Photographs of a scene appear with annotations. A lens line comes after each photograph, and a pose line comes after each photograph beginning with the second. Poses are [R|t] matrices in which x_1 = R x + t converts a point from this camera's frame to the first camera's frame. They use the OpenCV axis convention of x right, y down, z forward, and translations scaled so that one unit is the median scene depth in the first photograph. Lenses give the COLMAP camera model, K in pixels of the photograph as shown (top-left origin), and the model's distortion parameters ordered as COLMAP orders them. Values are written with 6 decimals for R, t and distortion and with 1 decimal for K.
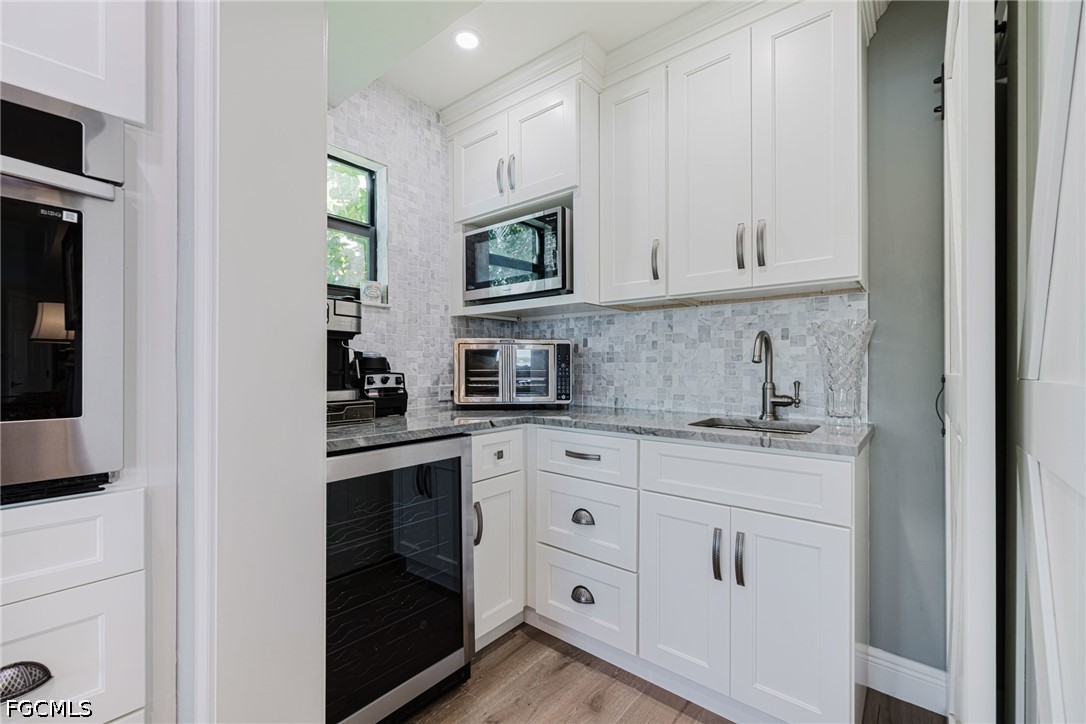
lens RADIAL K [[476.2, 0, 540.3], [0, 476.2, 365.0], [0, 0, 1]] dist [0.001440, -0.000196]
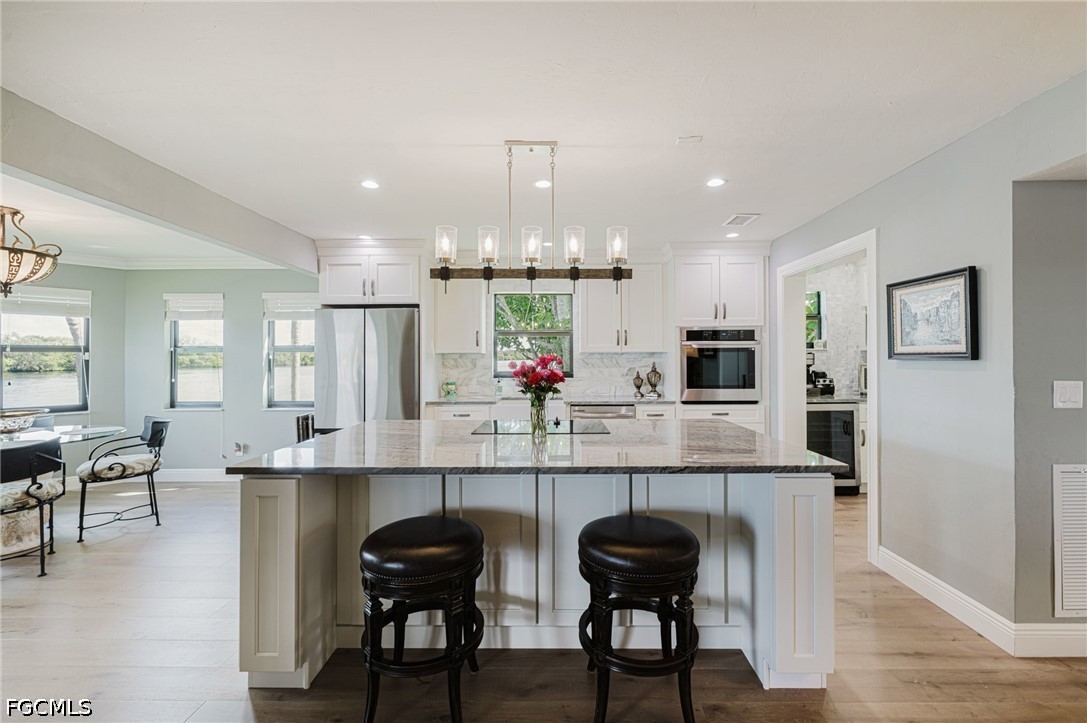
lens RADIAL K [[476.6, 0, 540.7], [0, 476.6, 350.7], [0, 0, 1]] dist [0.001440, -0.000196]
pose [[0.641730, -0.004866, -0.766915, 0.657784], [0.009216, 0.999957, 0.001367, -0.148580], [0.766875, -0.007945, 0.641747, -1.807903]]
